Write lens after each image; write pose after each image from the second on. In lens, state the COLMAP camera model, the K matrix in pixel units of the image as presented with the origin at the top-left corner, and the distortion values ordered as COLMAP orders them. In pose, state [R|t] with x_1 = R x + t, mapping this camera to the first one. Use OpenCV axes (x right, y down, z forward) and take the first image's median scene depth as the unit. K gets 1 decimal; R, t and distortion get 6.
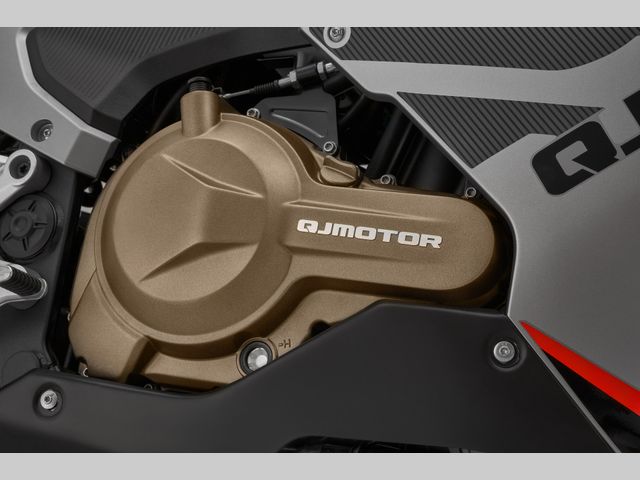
lens RADIAL K [[1417.4, 0, 320.1], [0, 1417.4, 240.1], [0, 0, 1]] dist [-0.299089, 0.000000]
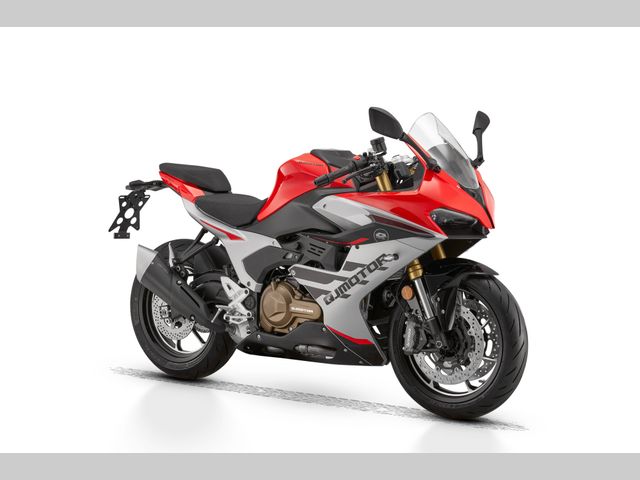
lens RADIAL K [[1417.4, 0, 320.3], [0, 1417.4, 239.6], [0, 0, 1]] dist [-0.299089, 0.000000]
pose [[0.950949, -0.108125, -0.289835, 1.793823], [0.186541, 0.947846, 0.258439, -1.740757], [0.246775, -0.299828, 0.921523, -4.188567]]
